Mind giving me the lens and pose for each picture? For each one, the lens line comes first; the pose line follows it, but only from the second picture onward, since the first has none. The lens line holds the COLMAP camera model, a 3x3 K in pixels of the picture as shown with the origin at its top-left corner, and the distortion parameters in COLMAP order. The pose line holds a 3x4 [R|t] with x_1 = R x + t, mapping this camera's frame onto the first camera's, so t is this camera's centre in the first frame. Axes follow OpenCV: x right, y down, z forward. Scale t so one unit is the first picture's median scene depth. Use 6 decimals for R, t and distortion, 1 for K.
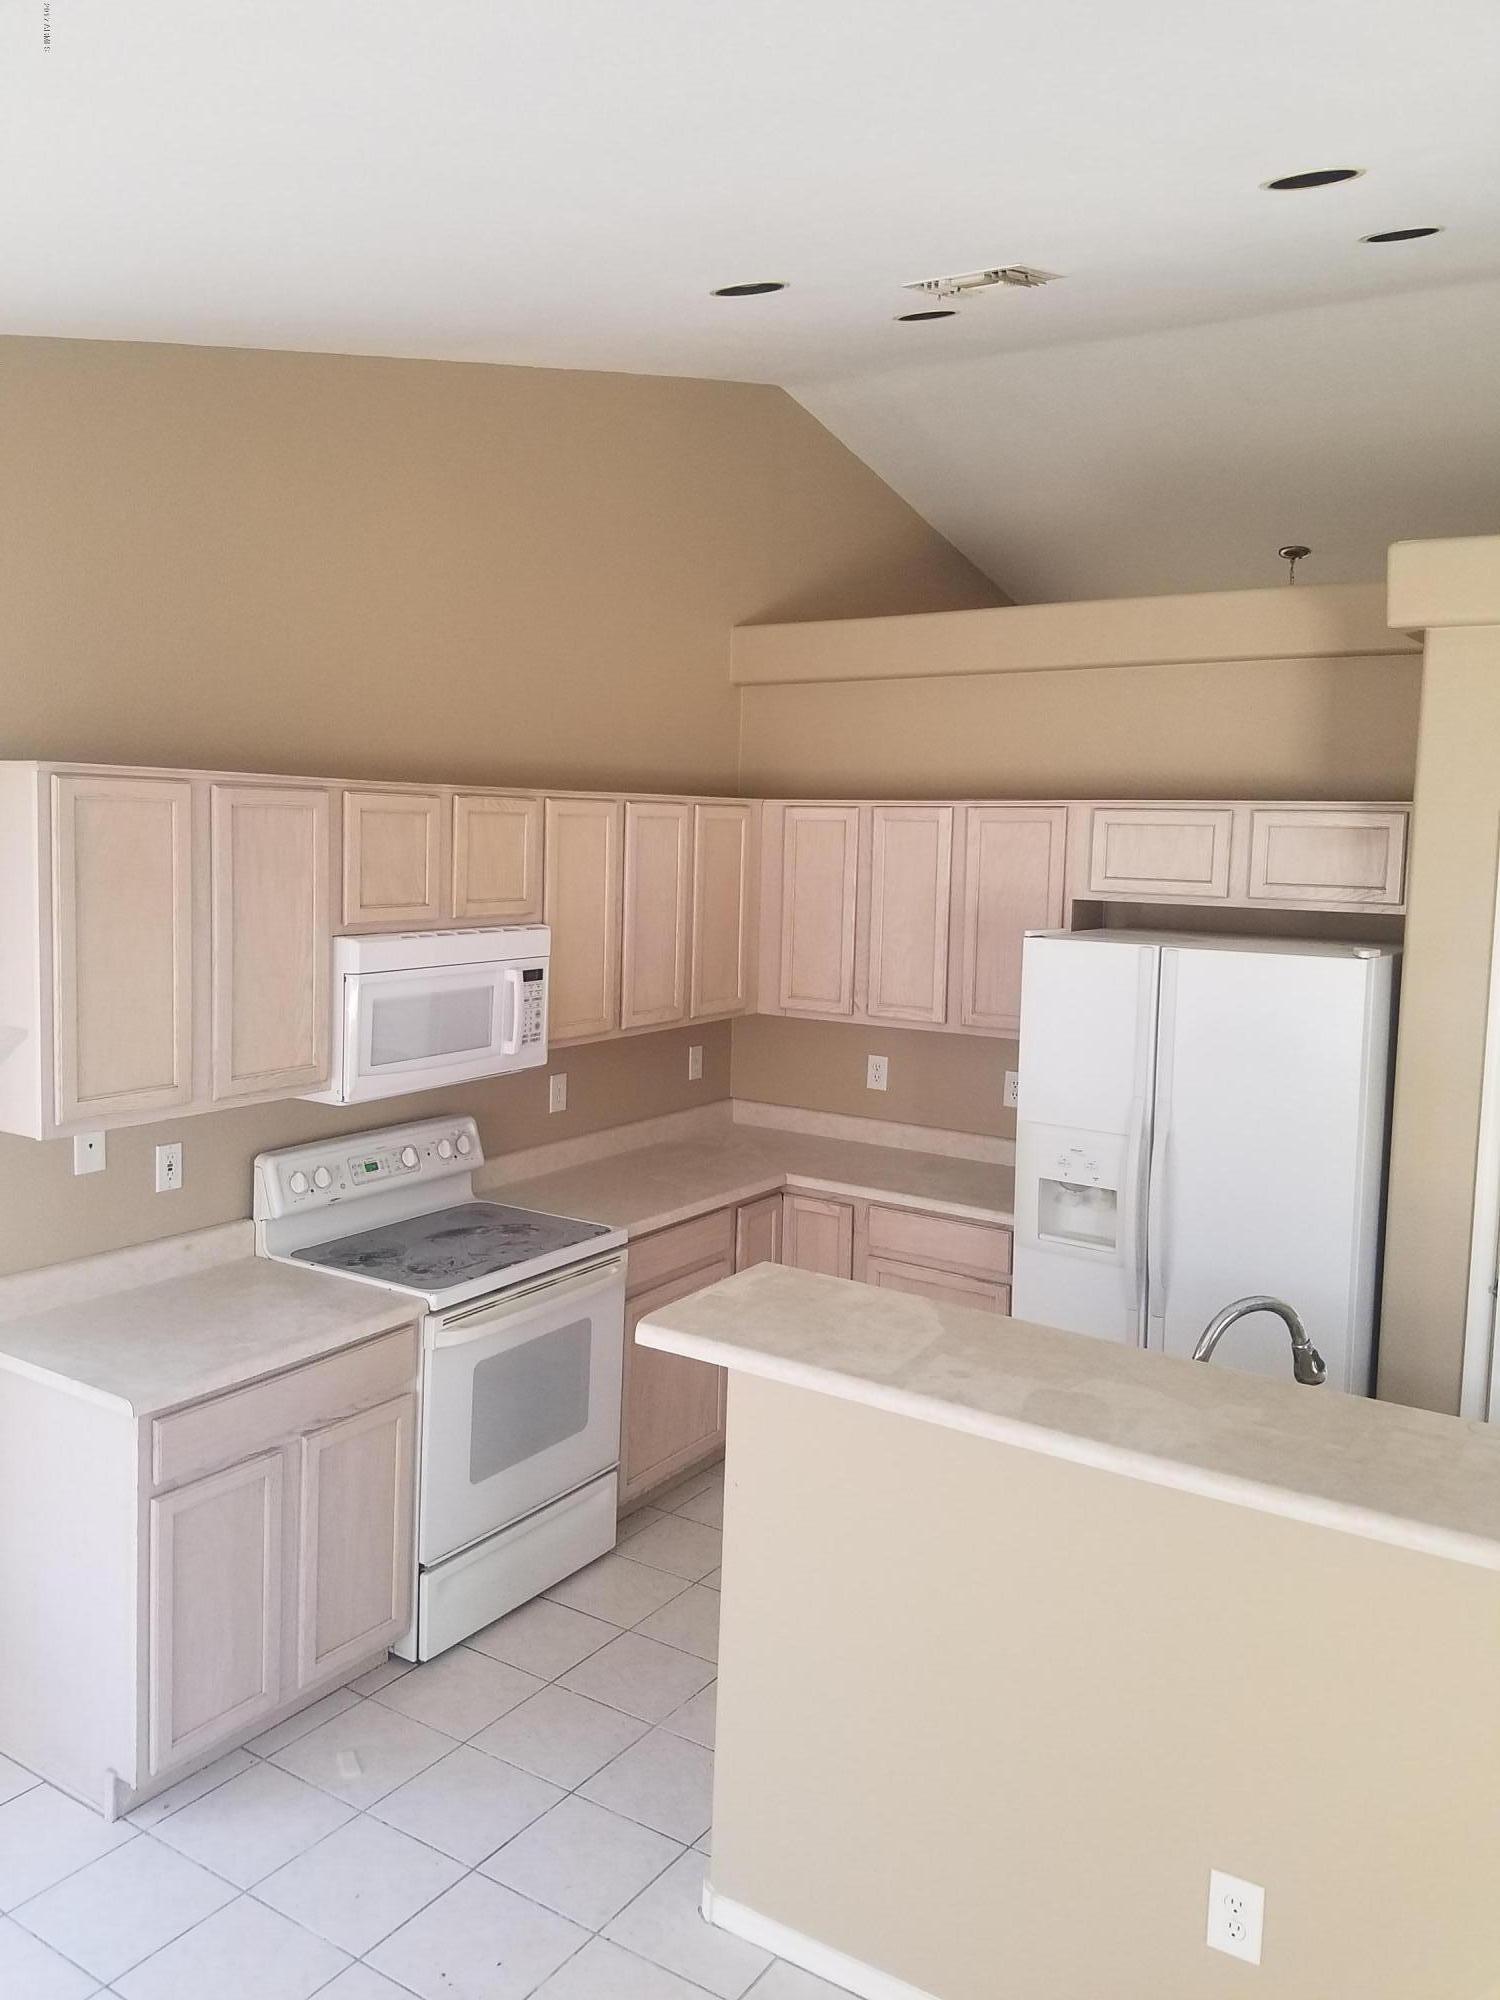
lens RADIAL K [[1602.3, 0, 751.2], [0, 1602.3, 927.1], [0, 0, 1]] dist [0.247324, -0.347235]
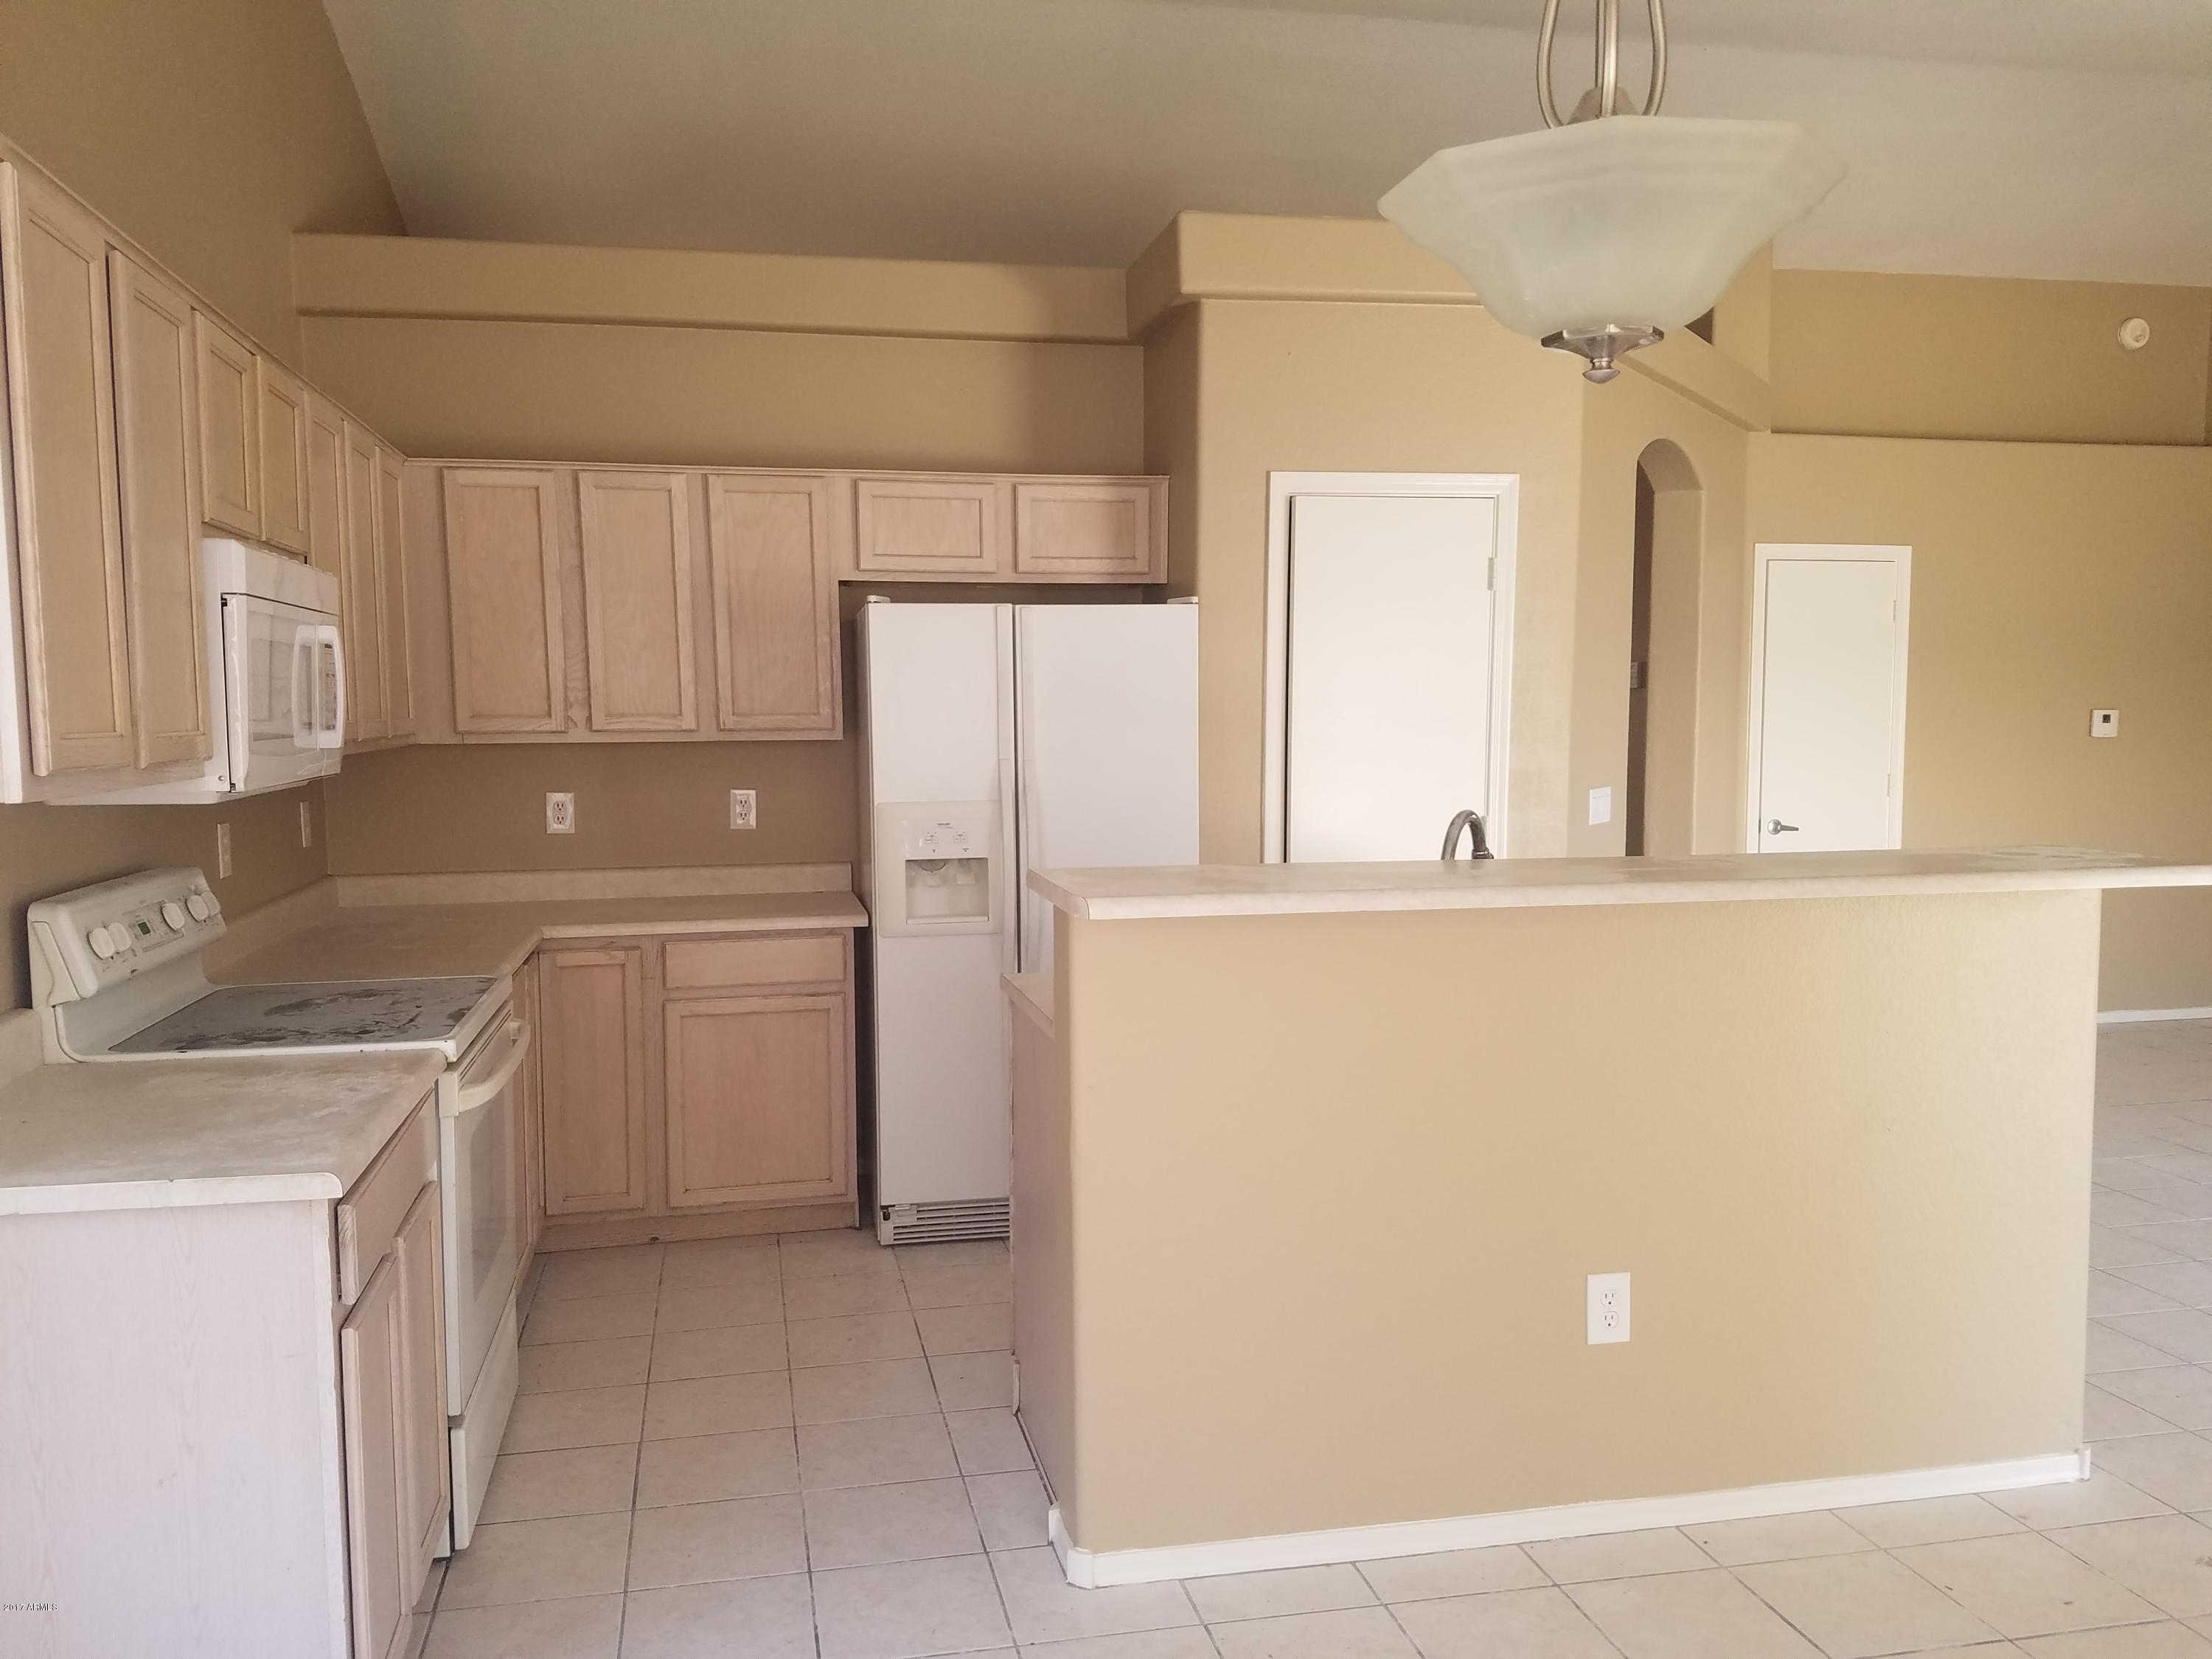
lens RADIAL K [[1719.9, 0, 1106.0], [0, 1719.9, 829.5], [0, 0, 1]] dist [0.303510, -0.554637]
pose [[0.698868, -0.086027, 0.710058, -0.426520], [0.082408, 0.995814, 0.039538, 0.101305], [-0.710487, 0.030883, 0.703032, 0.202598]]
